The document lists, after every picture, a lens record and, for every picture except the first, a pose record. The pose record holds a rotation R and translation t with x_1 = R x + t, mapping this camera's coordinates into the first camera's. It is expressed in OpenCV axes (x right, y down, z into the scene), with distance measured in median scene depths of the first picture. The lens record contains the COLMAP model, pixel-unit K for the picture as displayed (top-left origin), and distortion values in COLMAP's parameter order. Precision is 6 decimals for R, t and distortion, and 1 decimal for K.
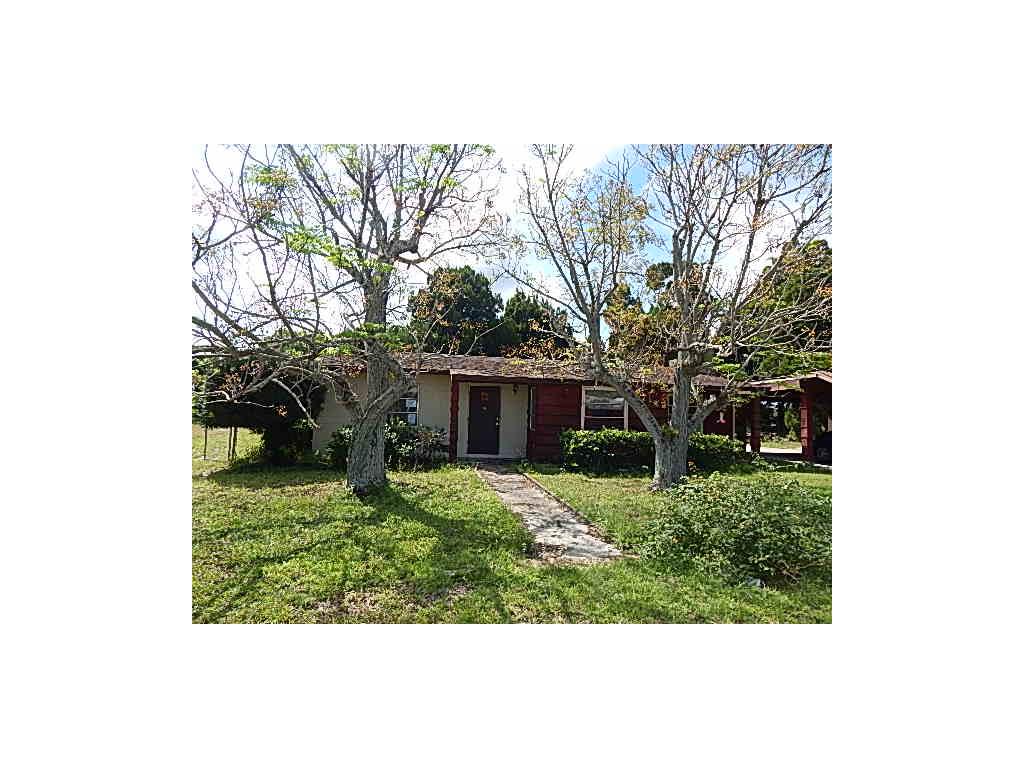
lens RADIAL K [[419.5, 0, 512.0], [0, 419.5, 383.8], [0, 0, 1]] dist [-0.000880, -0.000413]
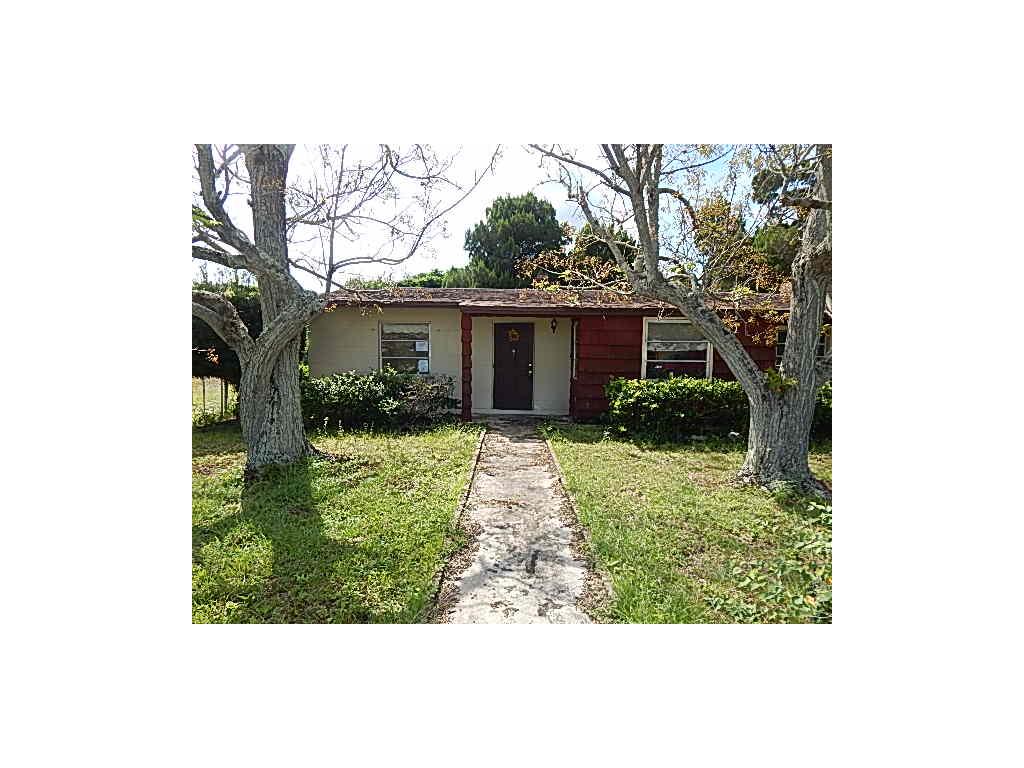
lens RADIAL K [[419.5, 0, 511.8], [0, 419.5, 383.6], [0, 0, 1]] dist [-0.000880, -0.000413]
pose [[0.979441, -0.000694, -0.201729, 0.099714], [0.025070, 0.992661, 0.118303, 0.029363], [0.200166, -0.120928, 0.972270, 0.274339]]
